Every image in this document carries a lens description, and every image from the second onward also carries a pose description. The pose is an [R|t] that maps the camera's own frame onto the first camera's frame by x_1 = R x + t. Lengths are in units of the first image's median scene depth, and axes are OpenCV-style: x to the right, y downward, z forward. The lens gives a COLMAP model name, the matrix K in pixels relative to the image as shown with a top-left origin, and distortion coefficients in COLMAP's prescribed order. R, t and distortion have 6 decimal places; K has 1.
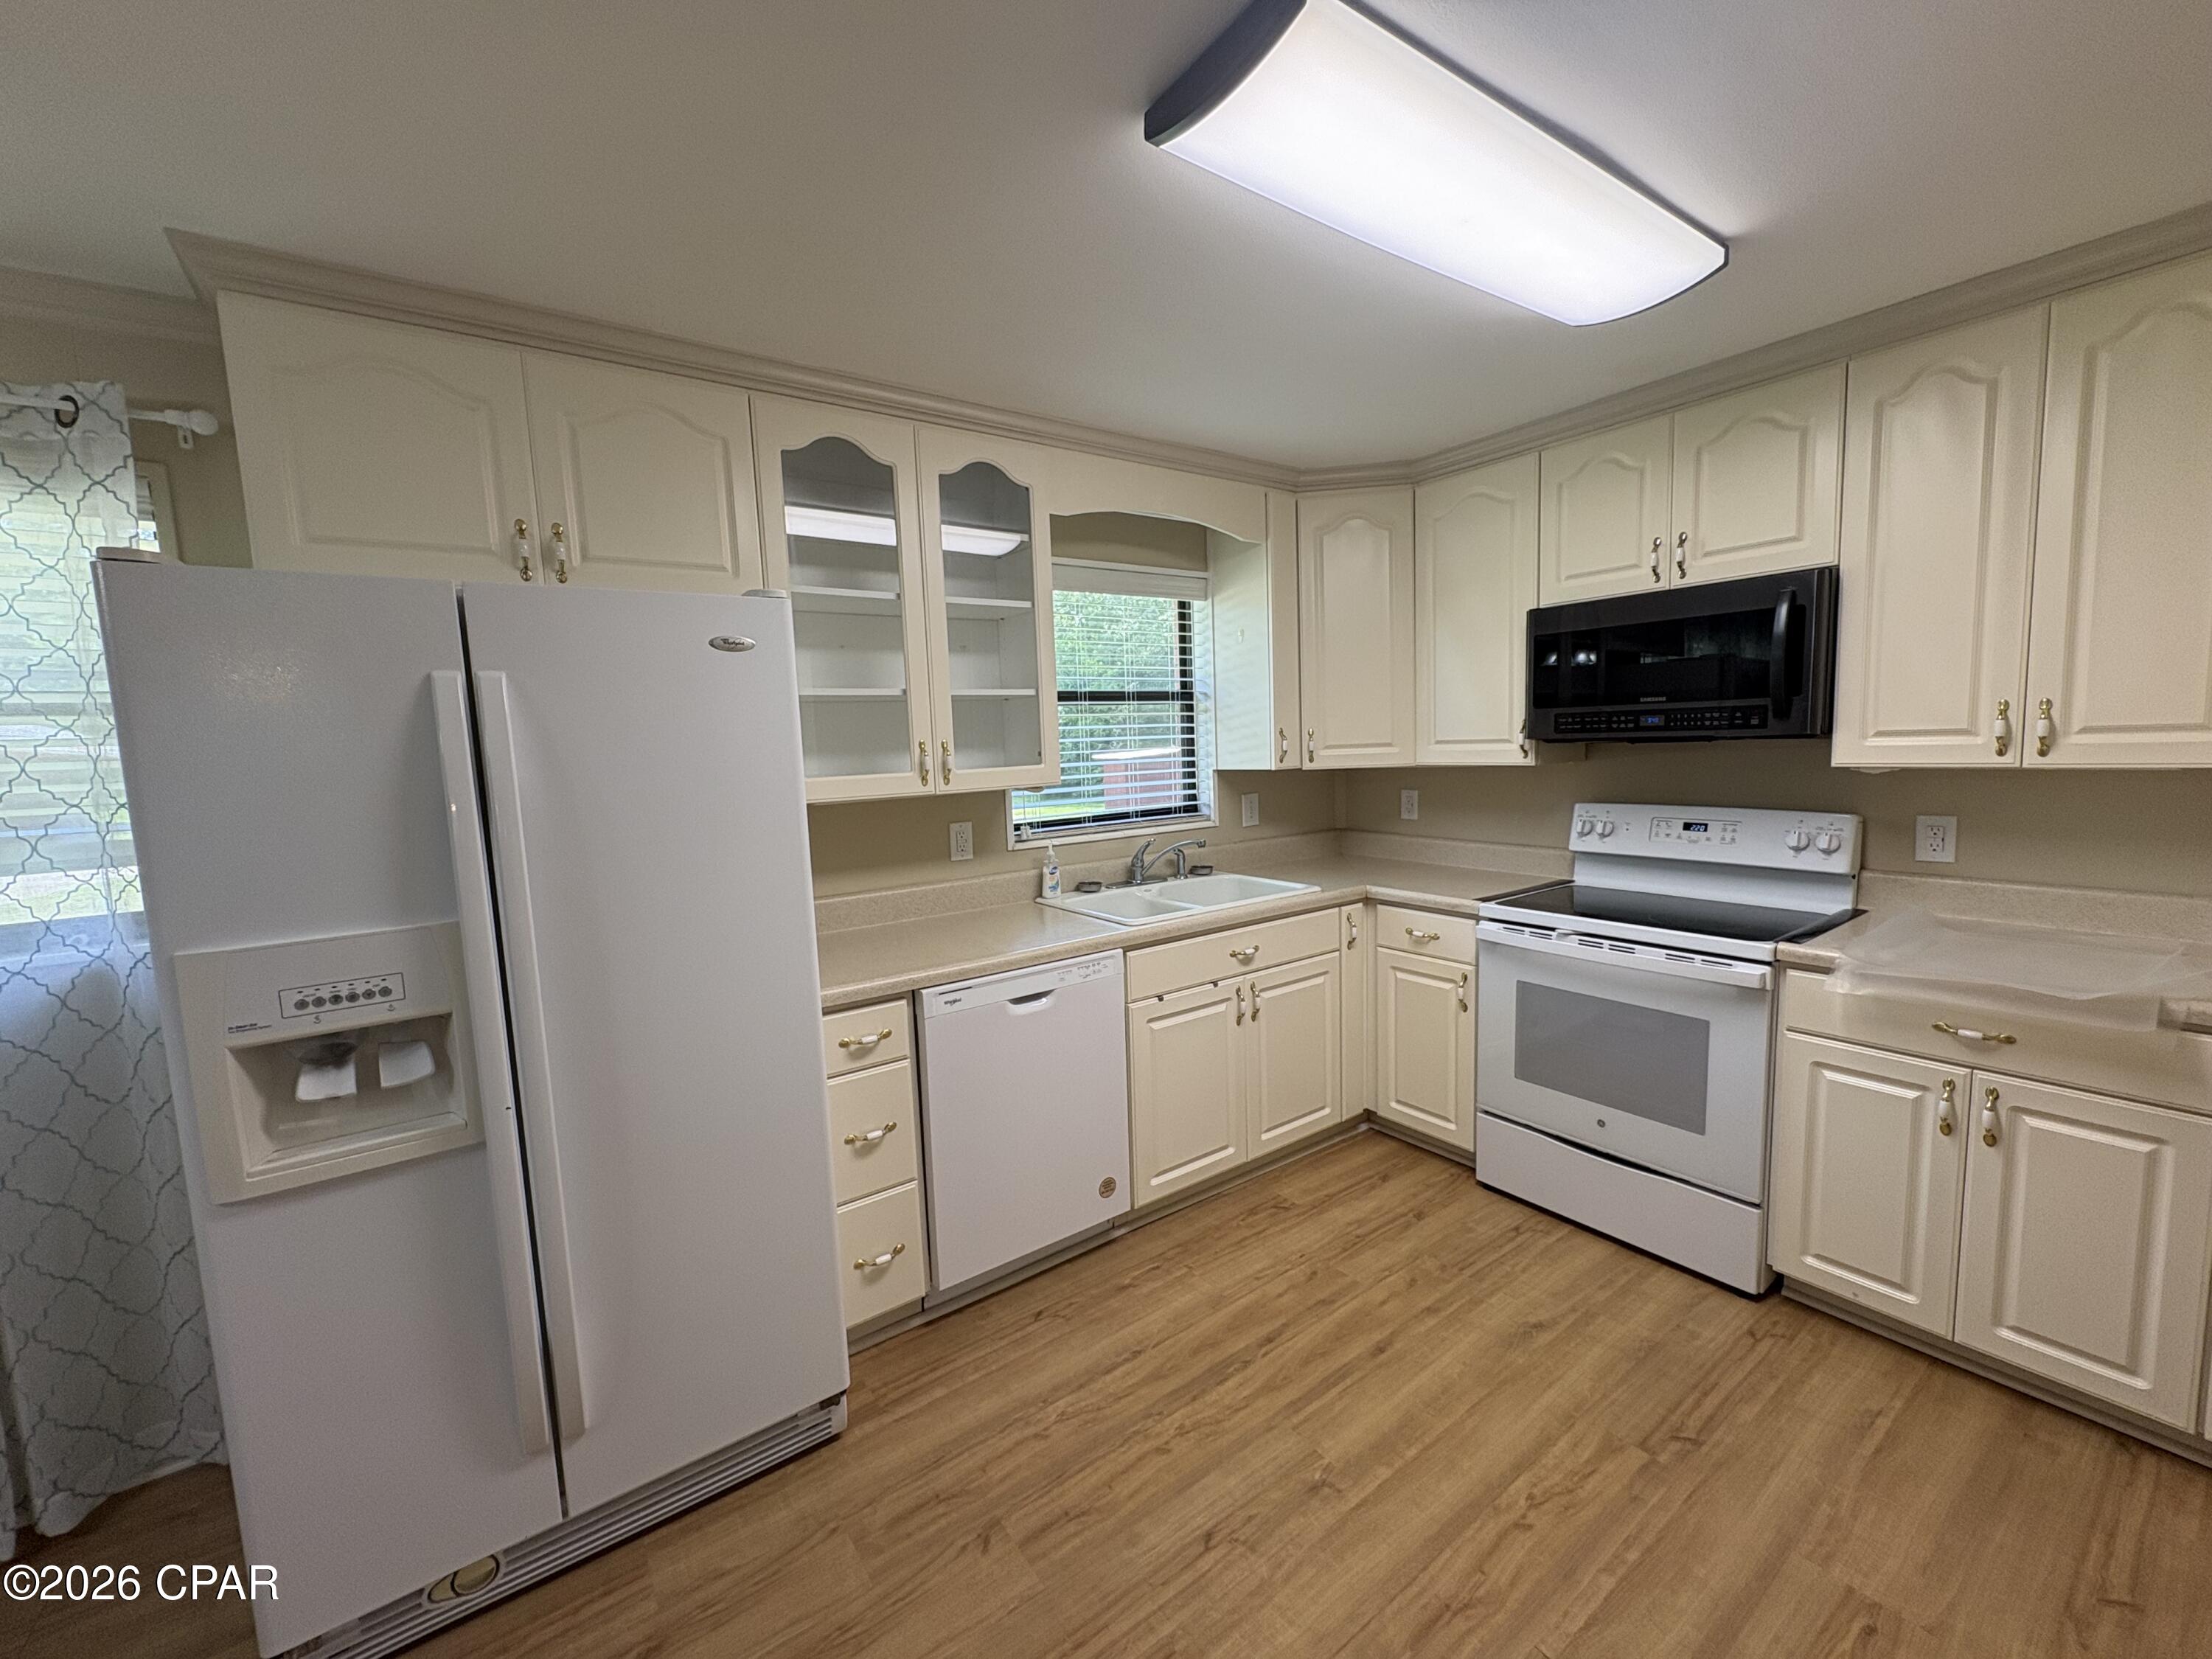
lens RADIAL K [[880.6, 0, 1105.1], [0, 880.6, 829.2], [0, 0, 1]] dist [0.000179, 0.000320]
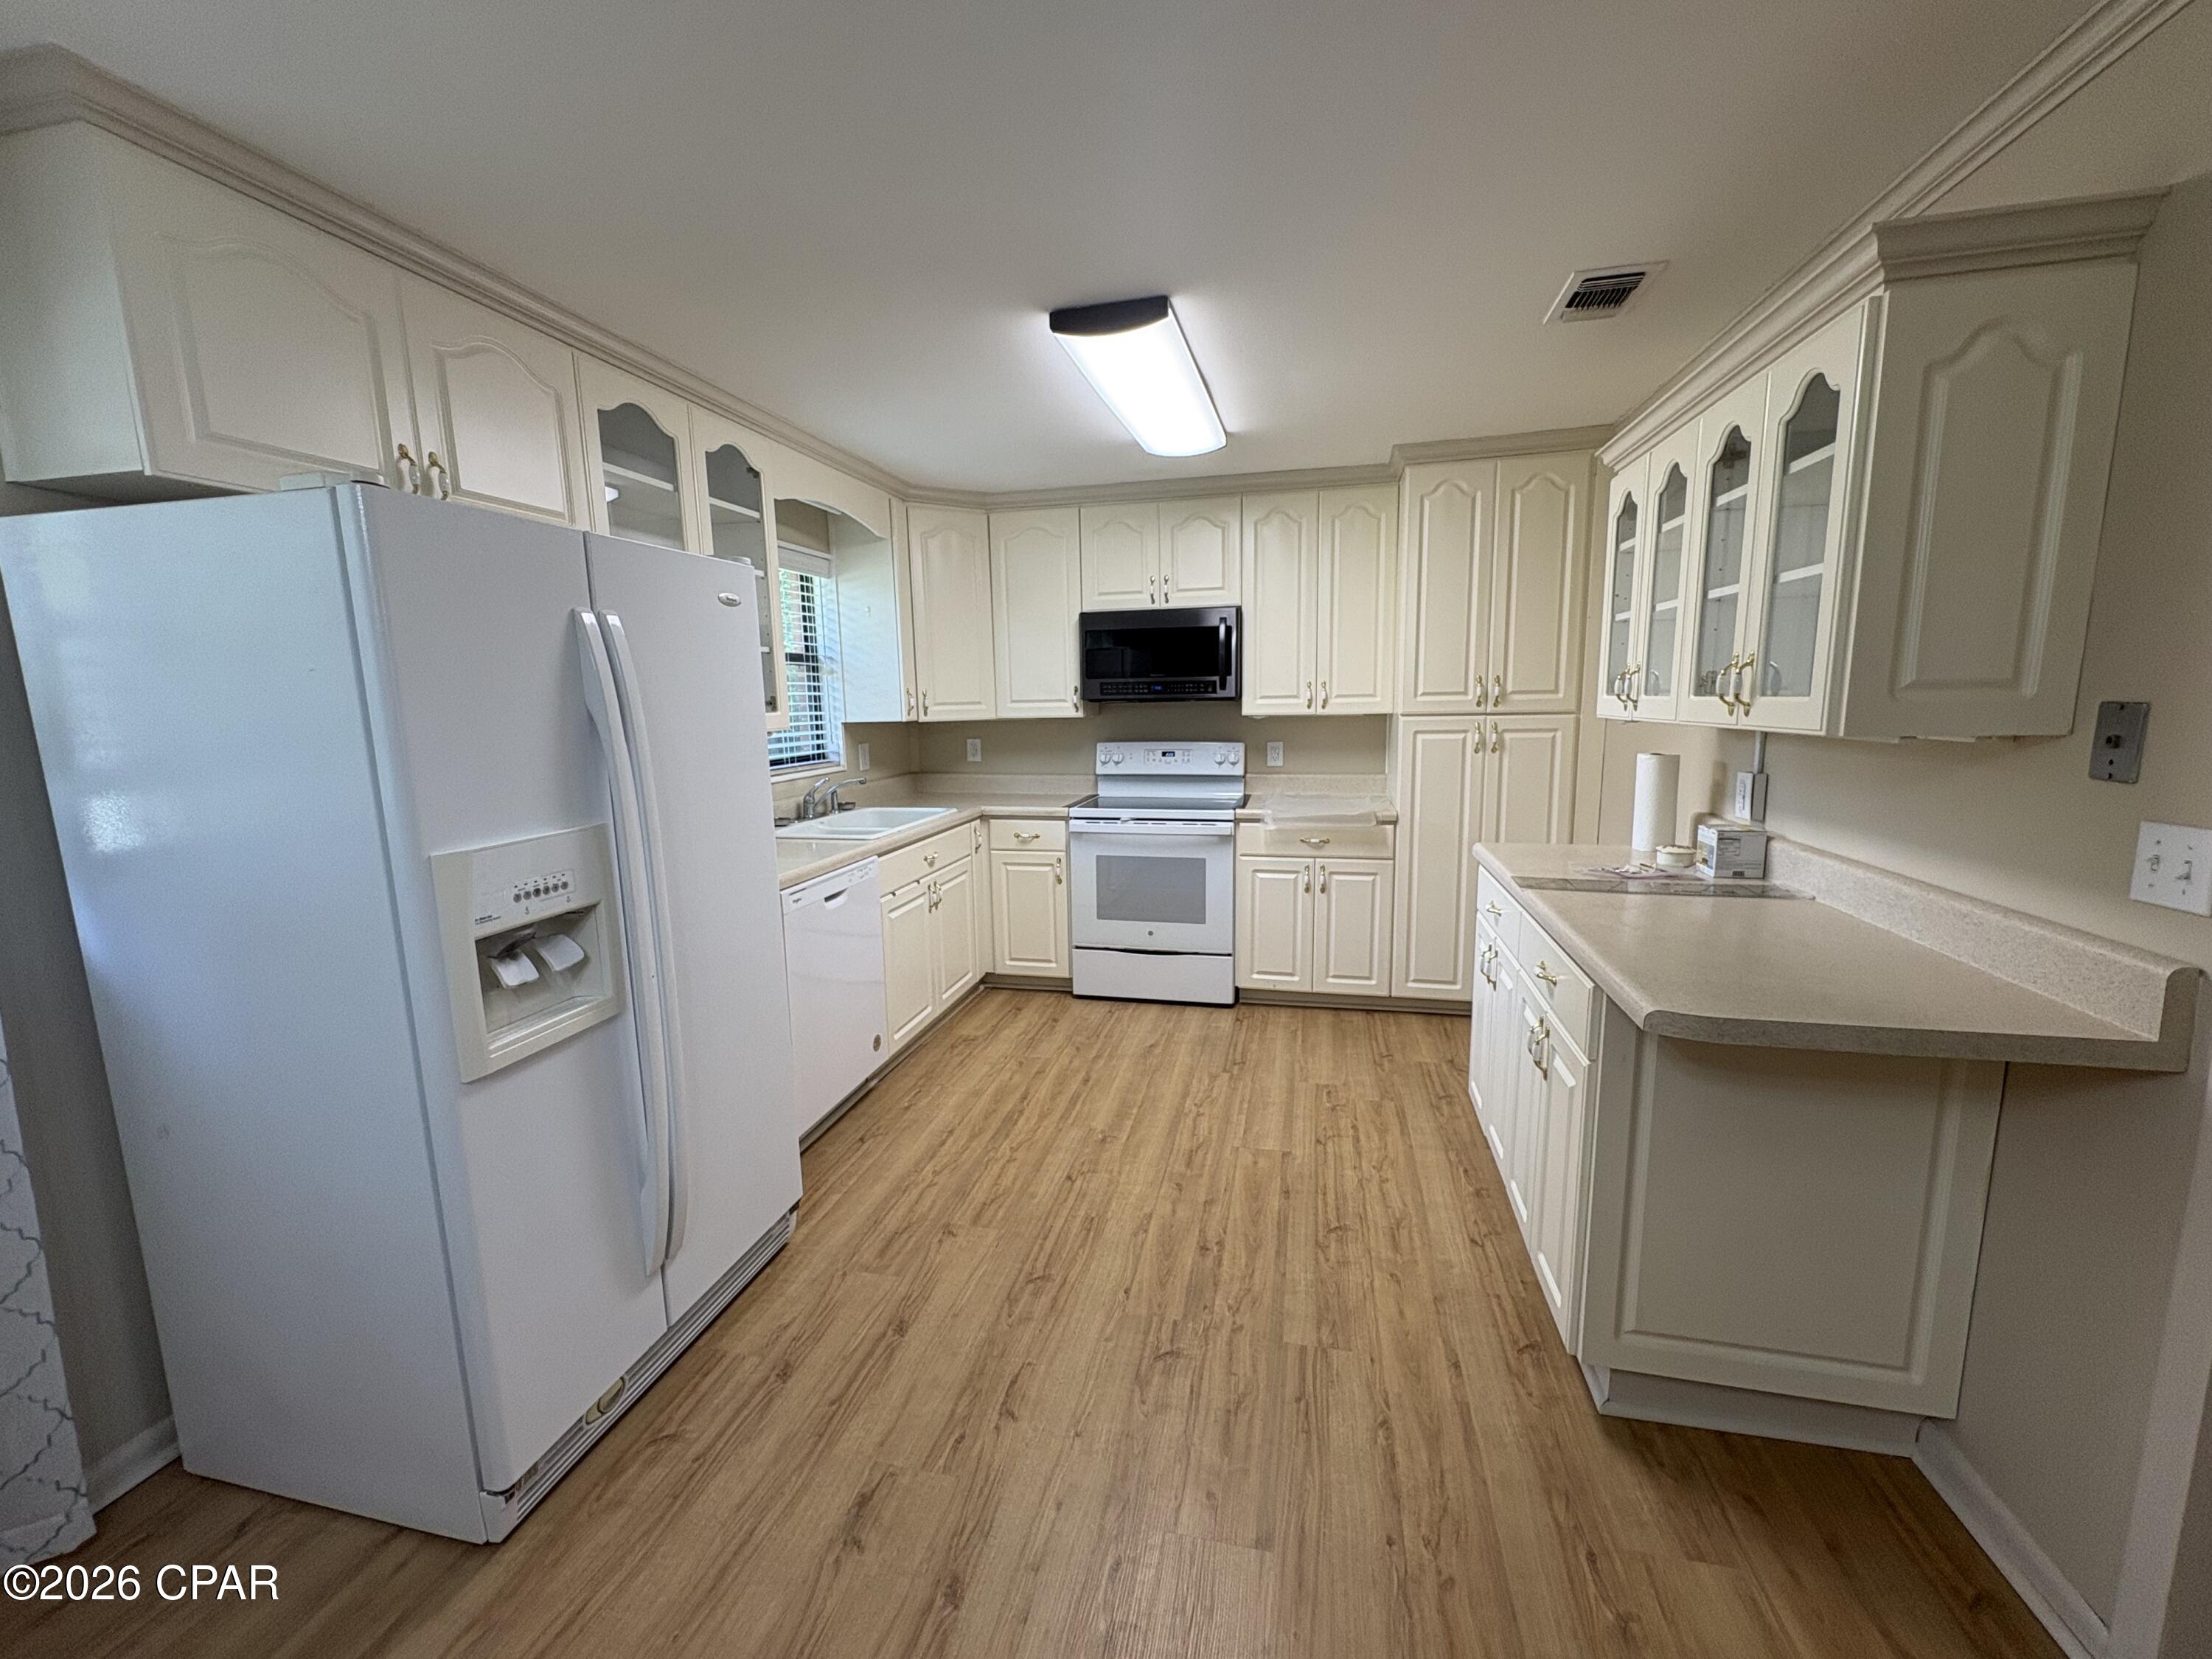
lens RADIAL K [[880.6, 0, 1103.8], [0, 880.6, 828.3], [0, 0, 1]] dist [0.000179, 0.000320]
pose [[0.750948, -0.076819, 0.655878, -0.662457], [0.058435, 0.997045, 0.049873, 0.060064], [-0.657770, 0.000874, 0.753218, -0.212978]]
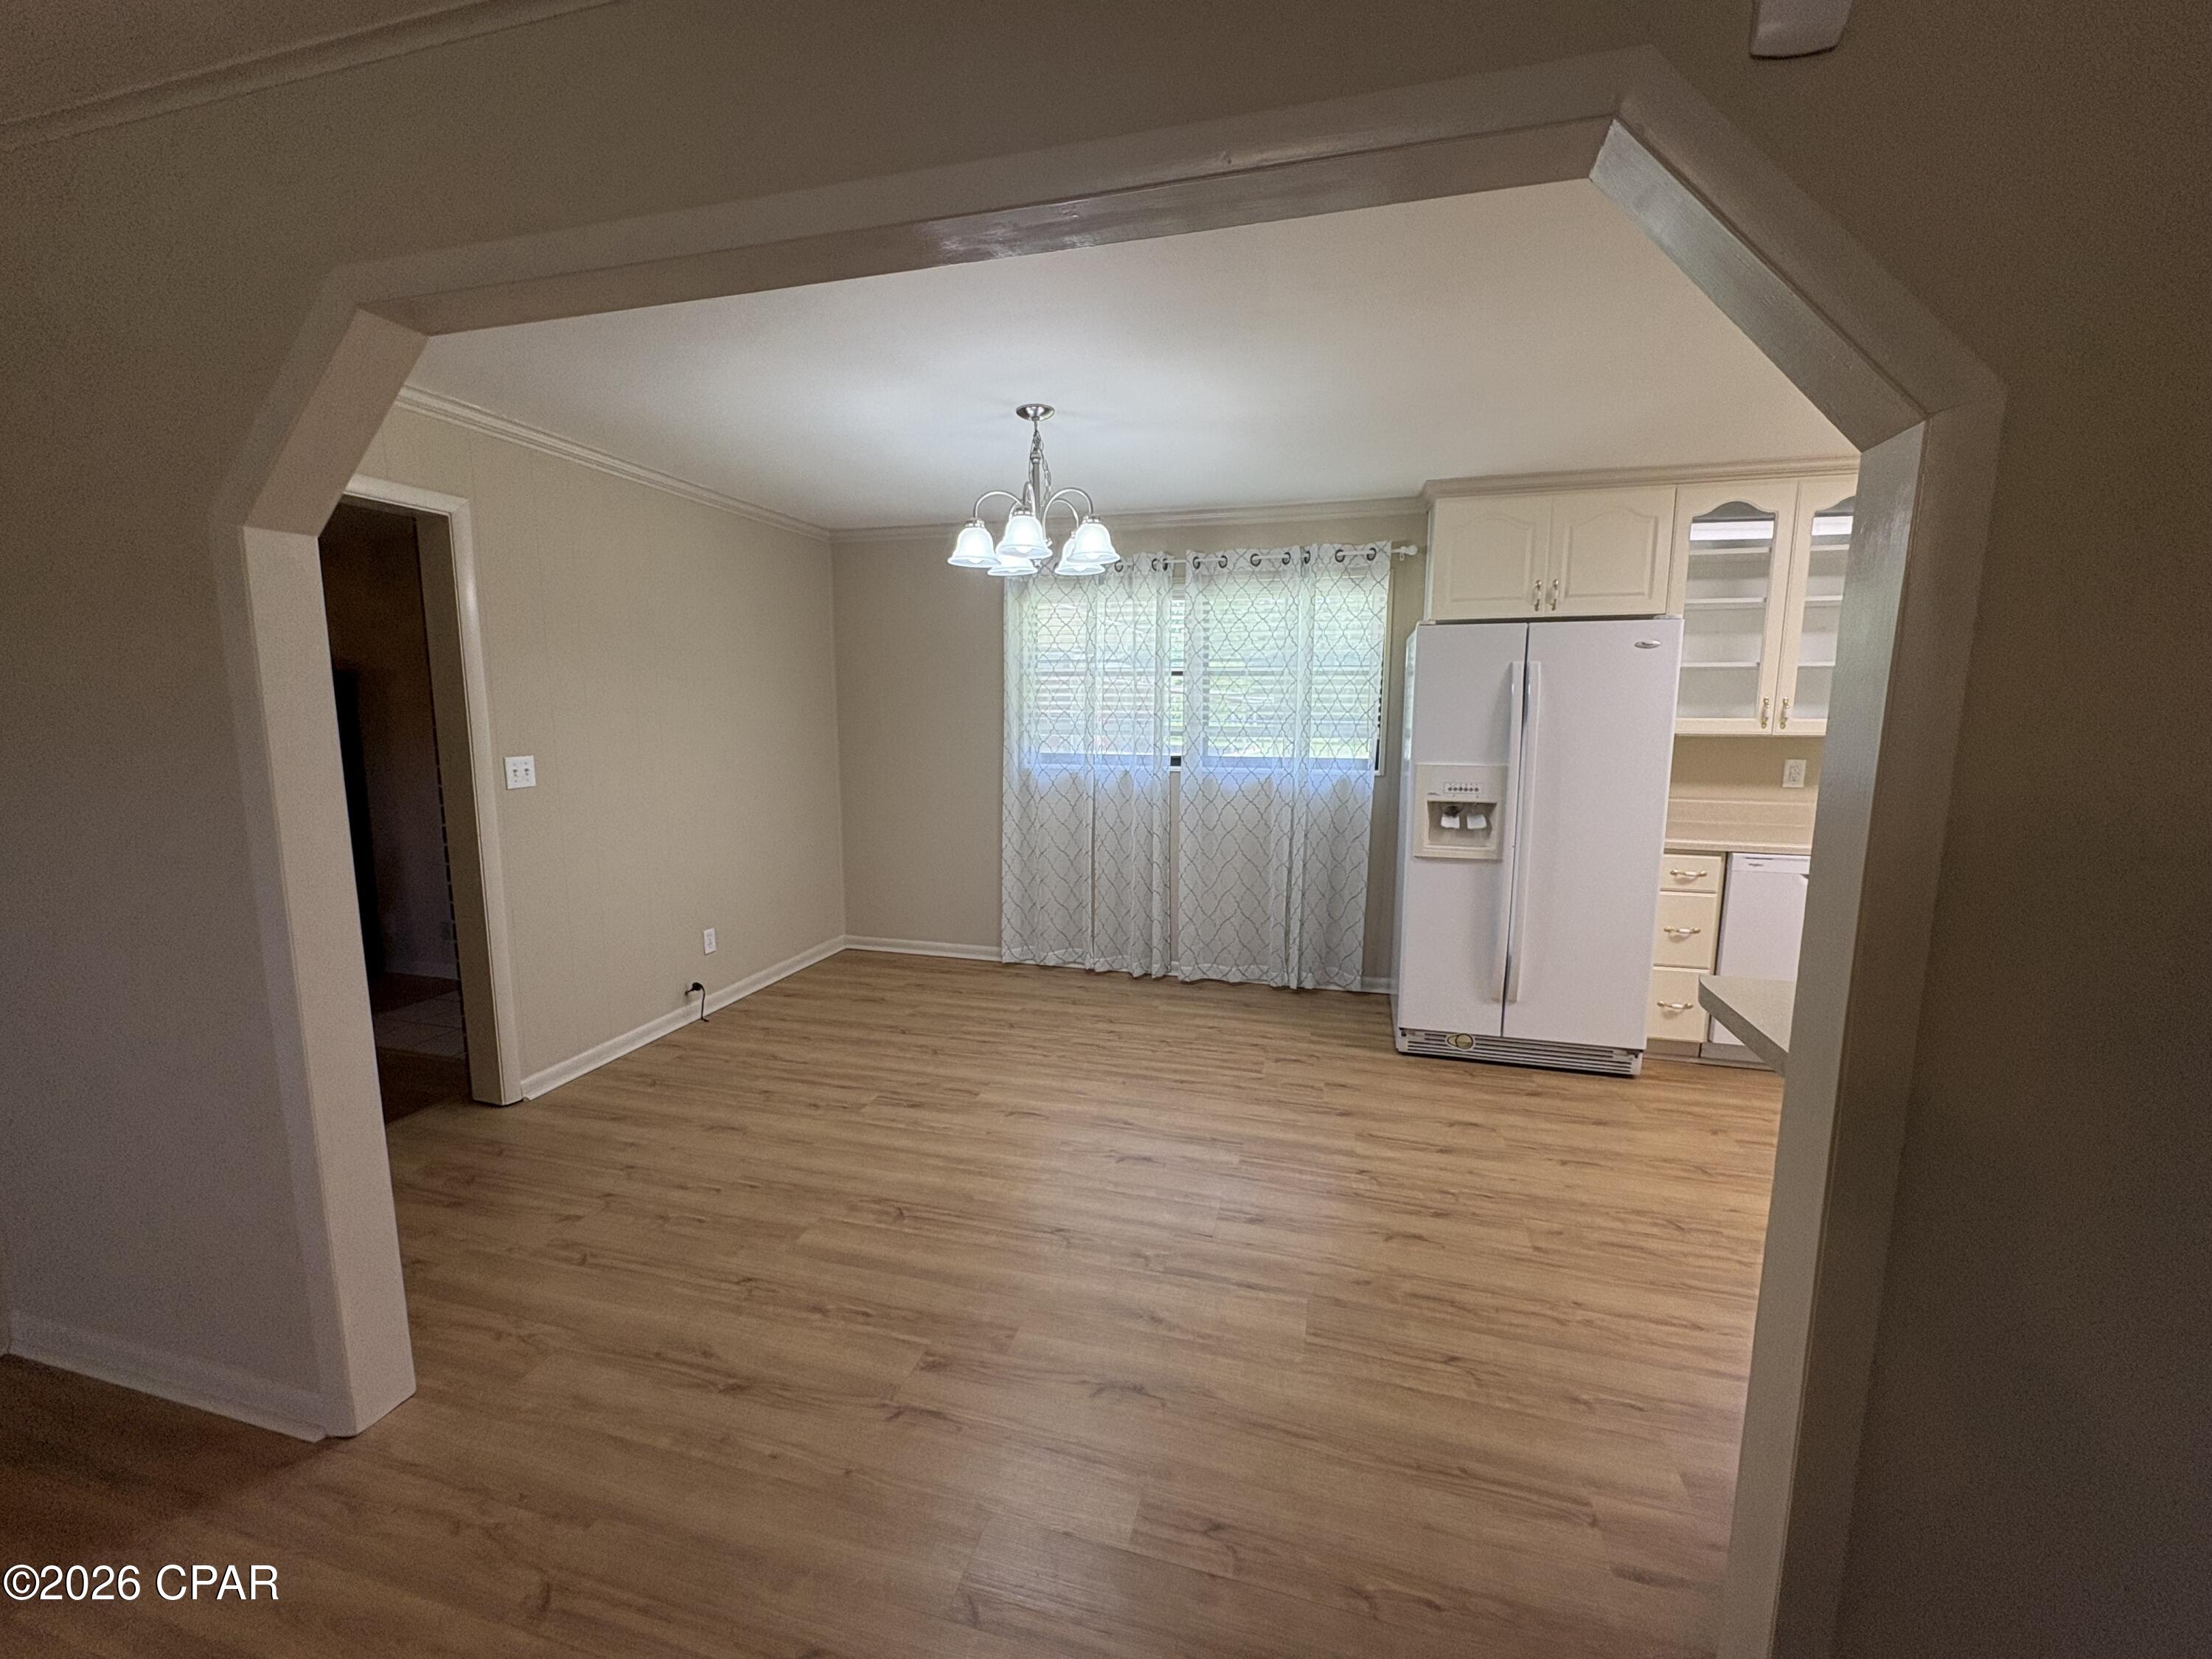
lens RADIAL K [[880.6, 0, 1103.4], [0, 880.6, 827.8], [0, 0, 1]] dist [0.000179, 0.000320]
pose [[0.627331, 0.147605, -0.764636, 0.293514], [-0.105567, 0.988928, 0.104292, 0.091009], [0.771564, 0.015295, 0.635968, -0.913943]]
